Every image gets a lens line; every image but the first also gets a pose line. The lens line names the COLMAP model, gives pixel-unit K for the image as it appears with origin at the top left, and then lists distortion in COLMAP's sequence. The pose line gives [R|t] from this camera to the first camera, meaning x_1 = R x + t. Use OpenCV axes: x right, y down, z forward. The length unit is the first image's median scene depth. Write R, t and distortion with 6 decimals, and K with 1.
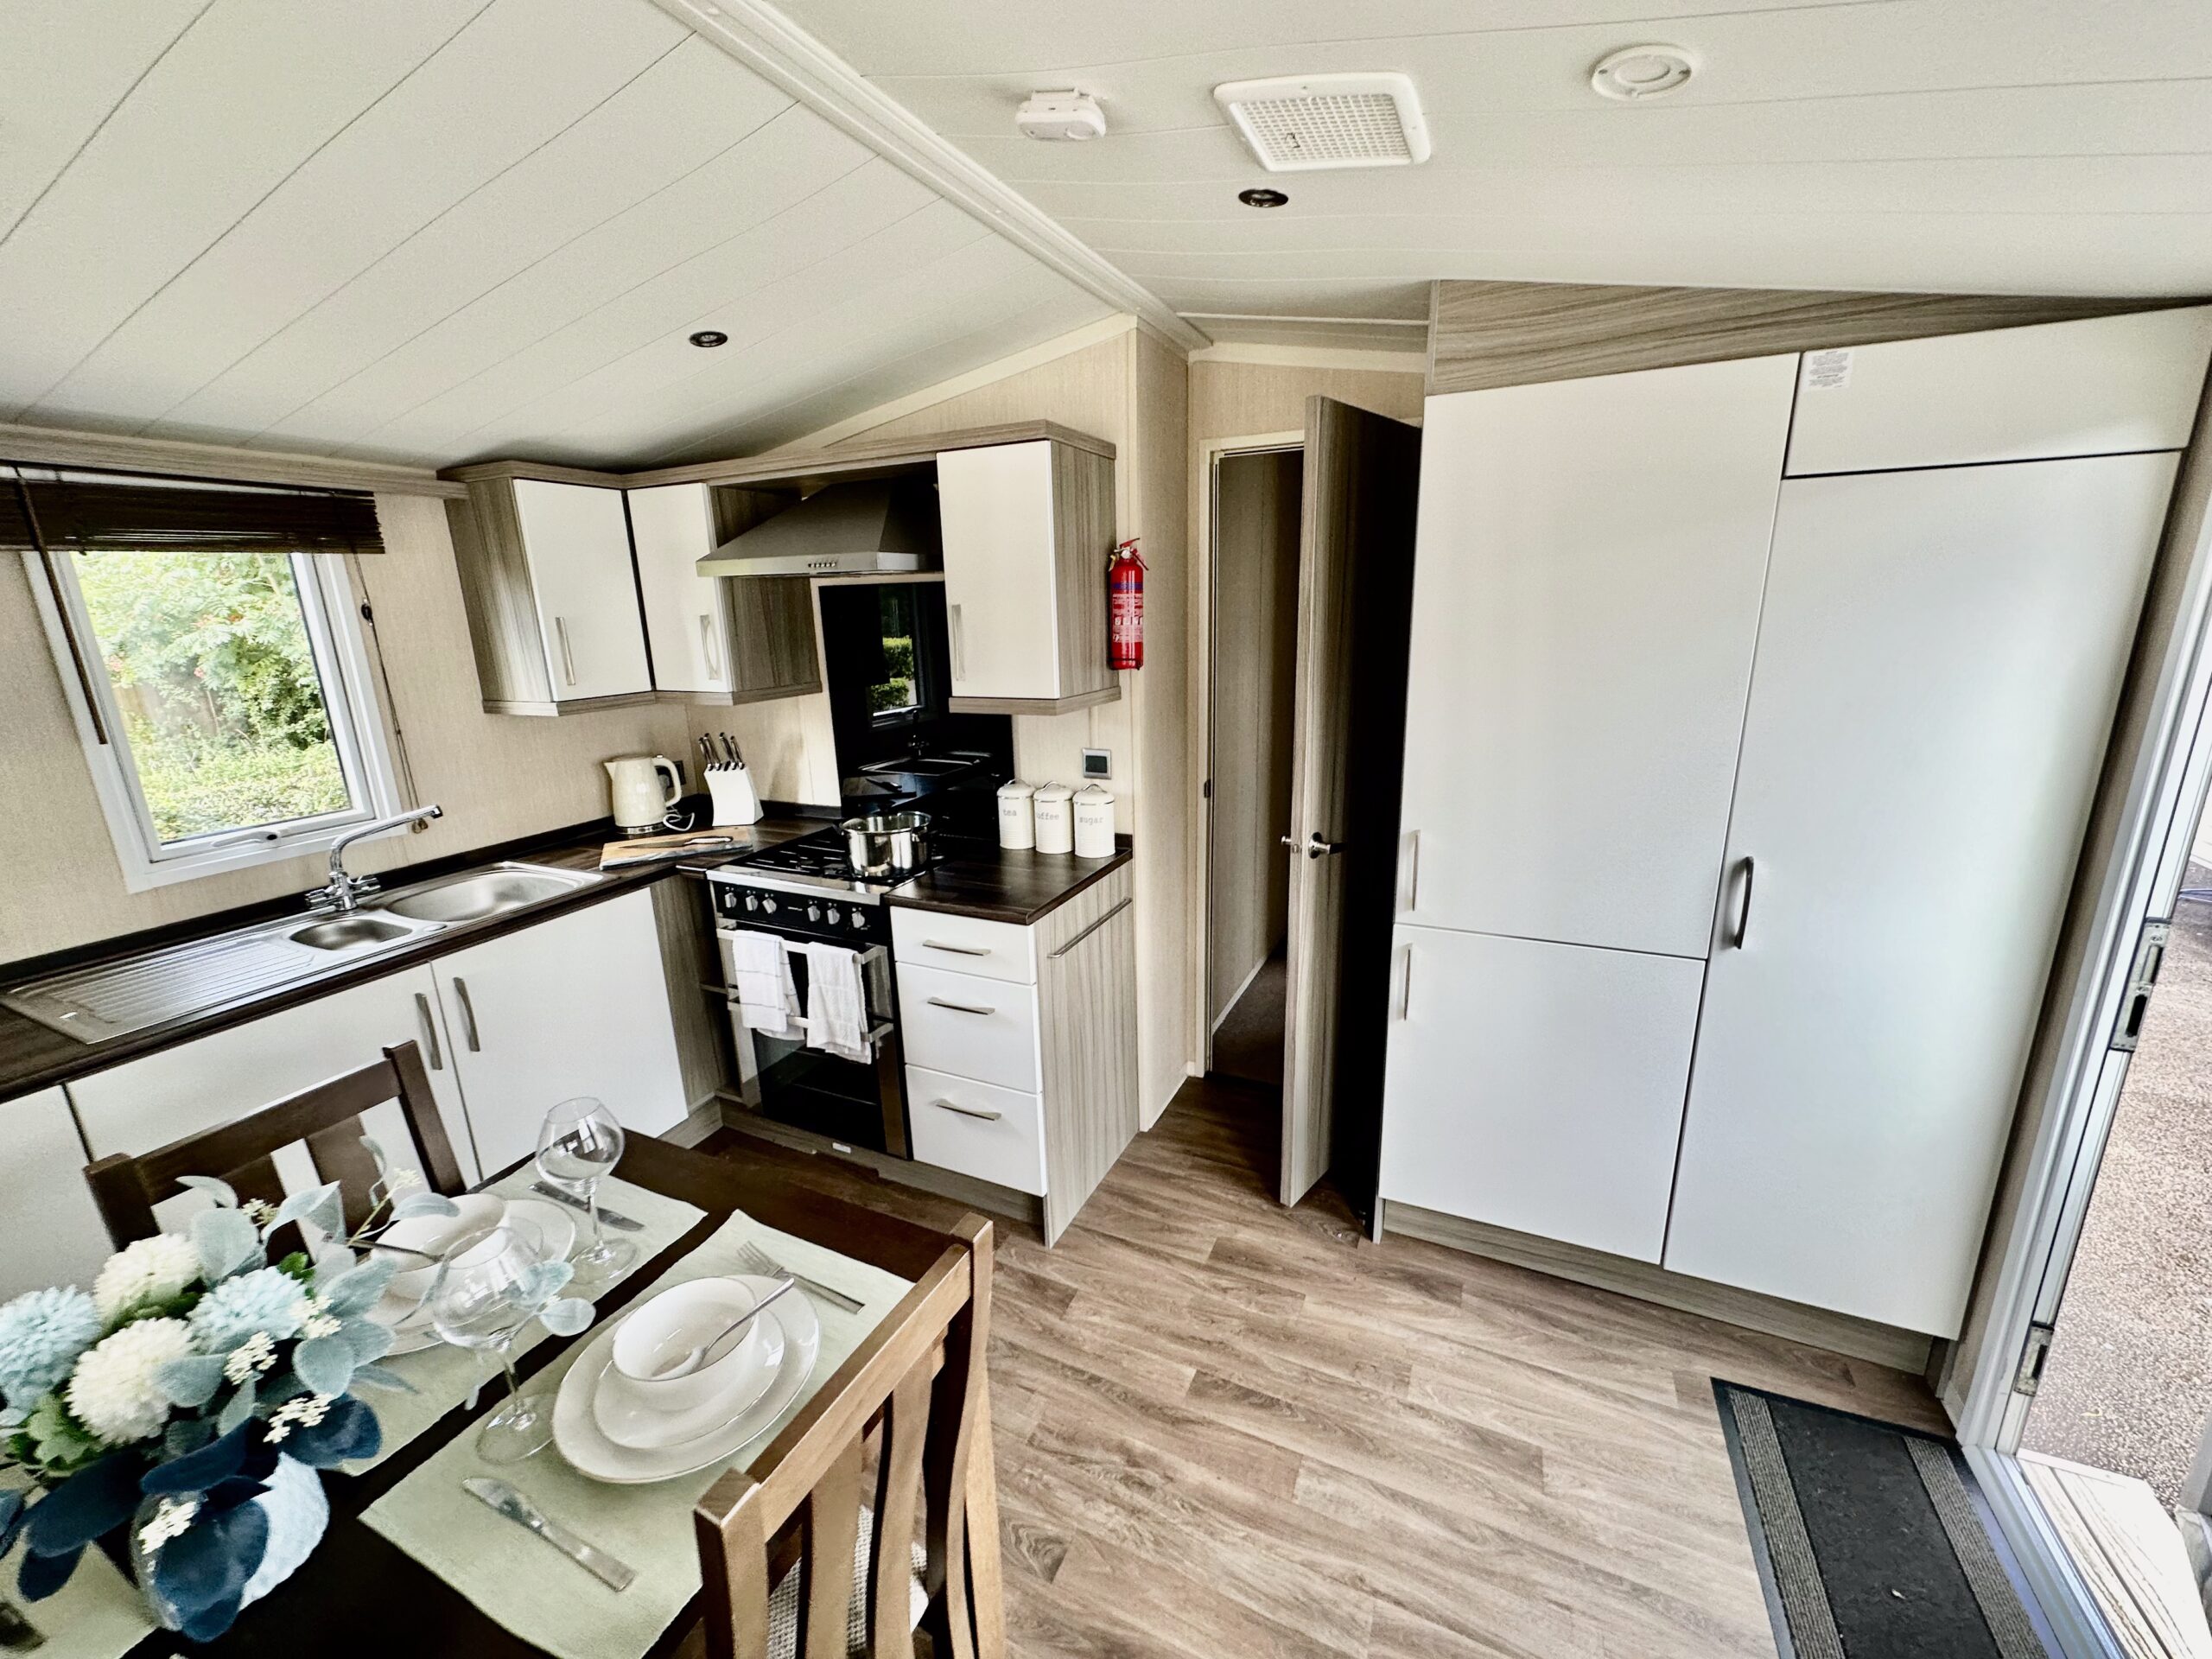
lens RADIAL K [[878.2, 0, 1106.0], [0, 878.2, 829.5], [0, 0, 1]] dist [-0.002012, -0.000010]
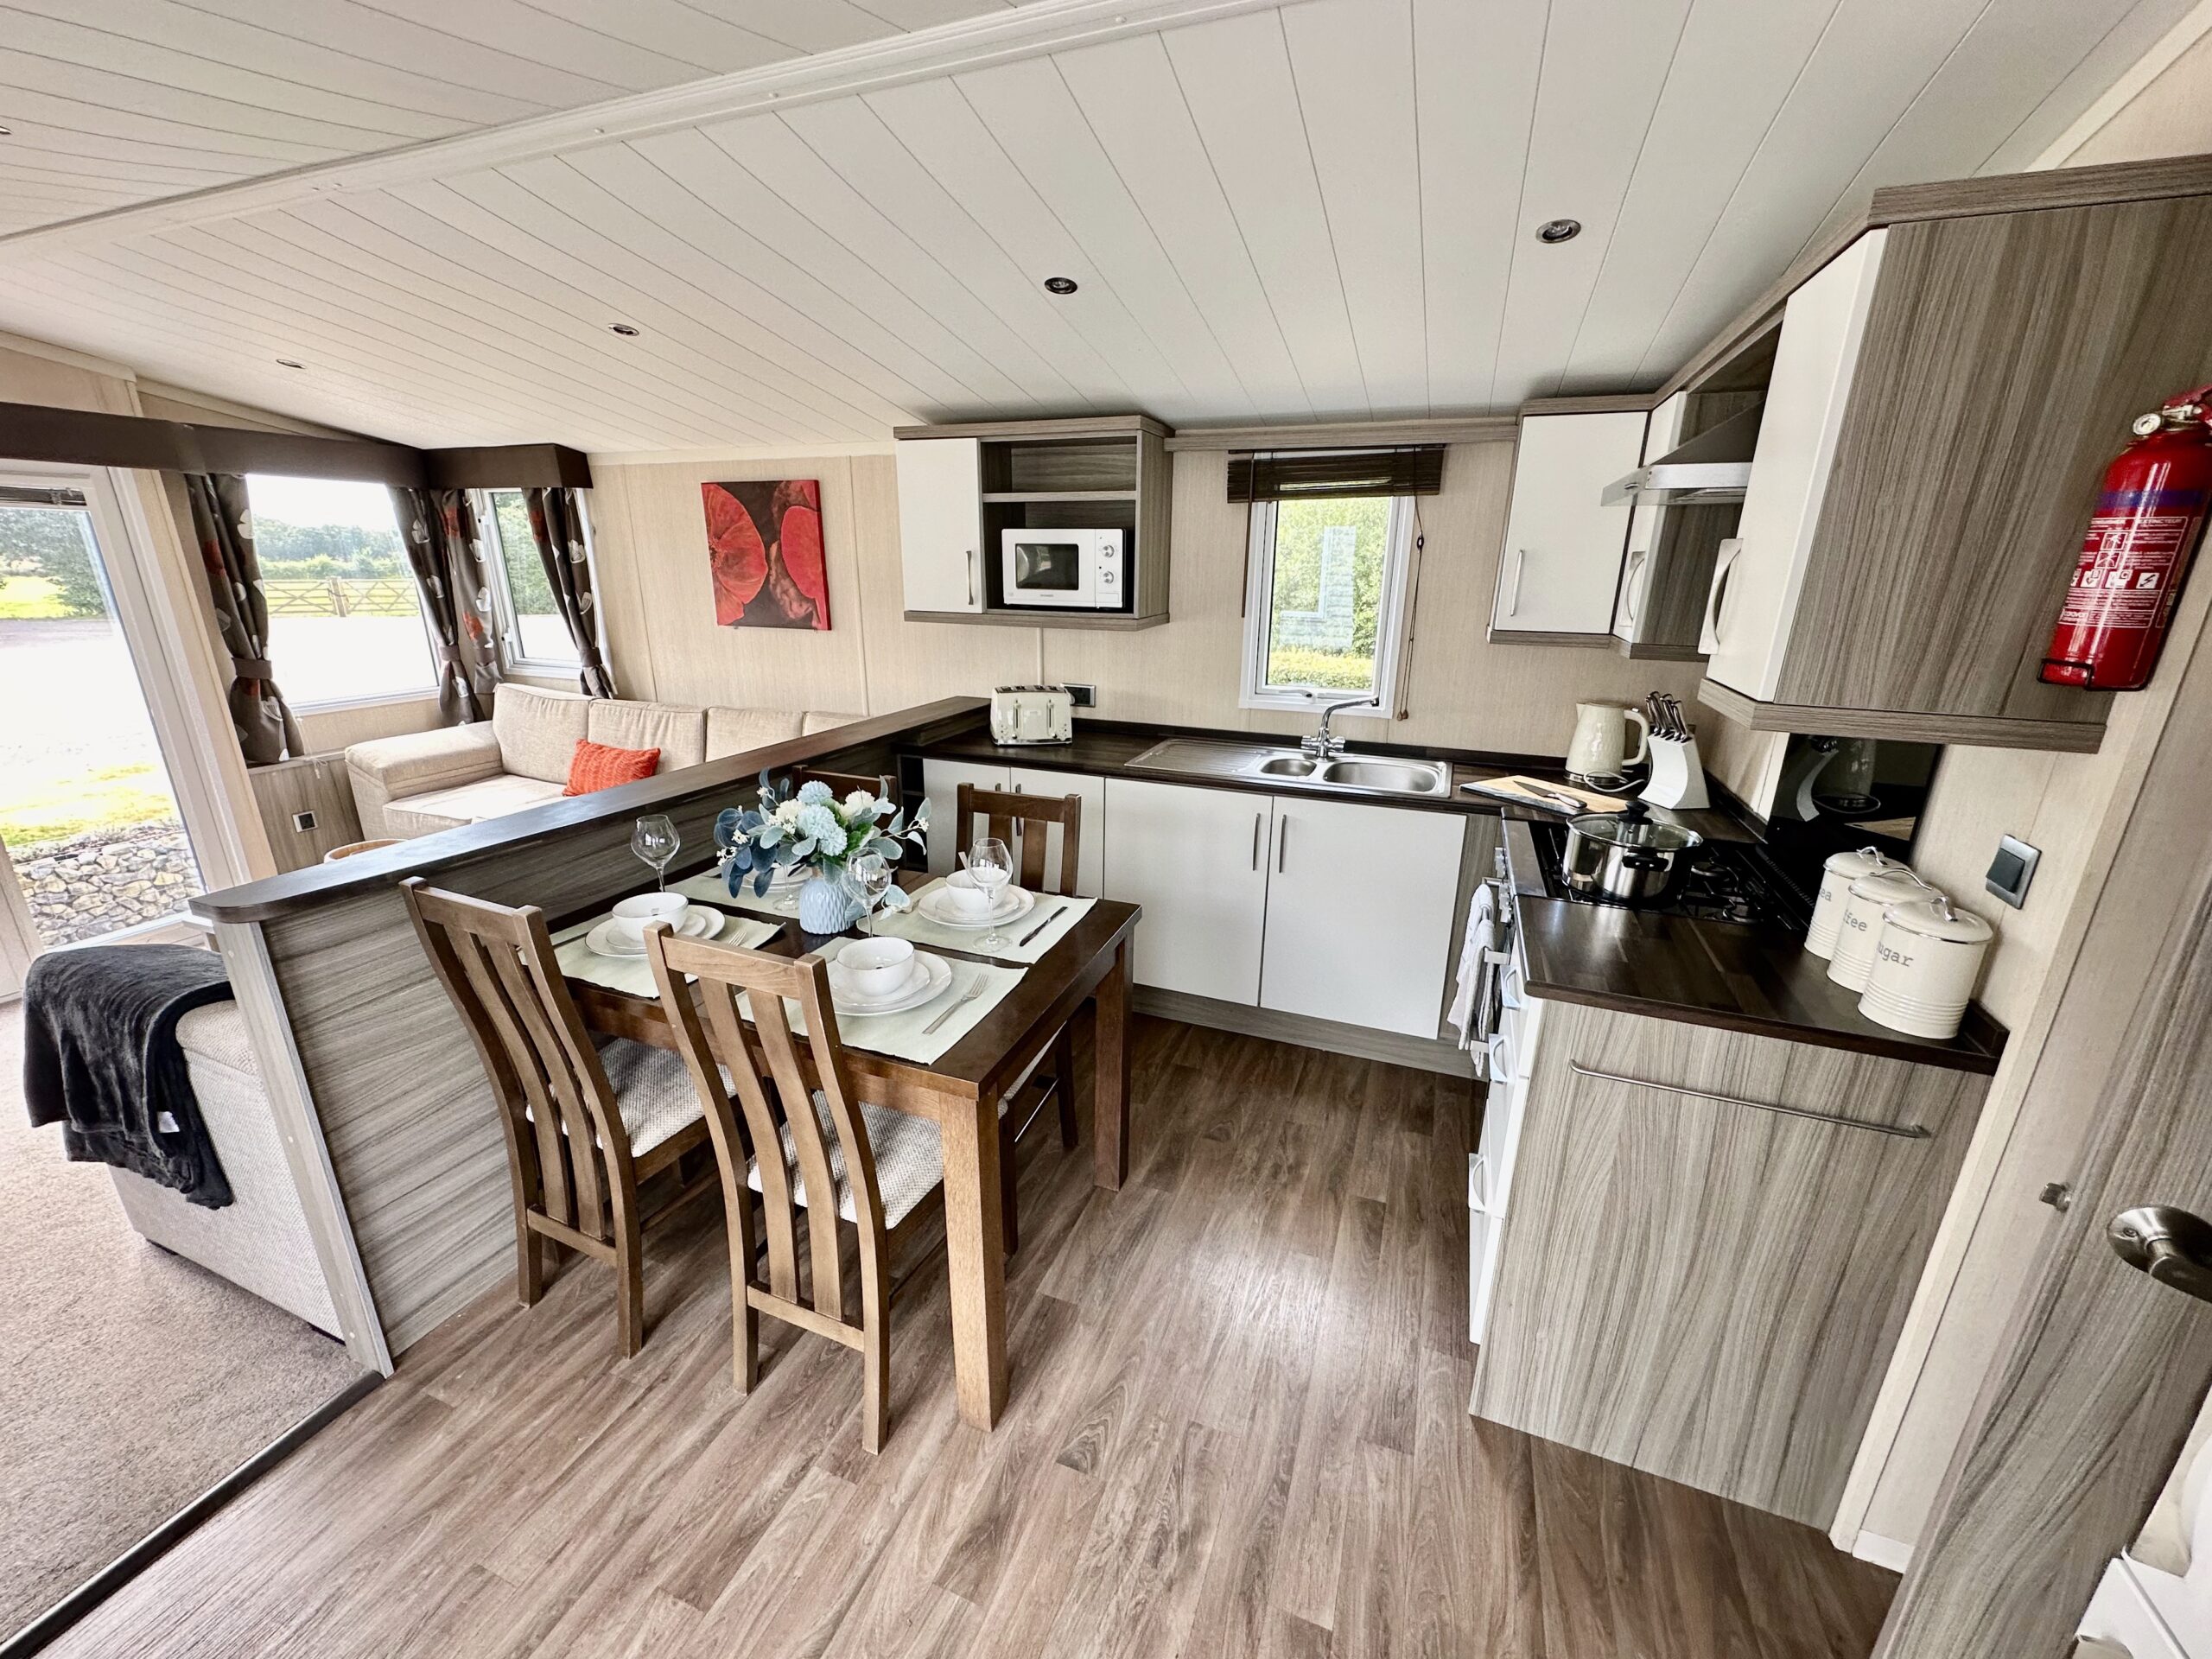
lens RADIAL K [[878.2, 0, 1106.0], [0, 878.2, 829.5], [0, 0, 1]] dist [-0.002012, -0.000010]
pose [[0.058320, 0.321068, -0.945259, 0.612290], [-0.254197, 0.920436, 0.296953, -0.165953], [0.965392, 0.222964, 0.135294, 0.635817]]
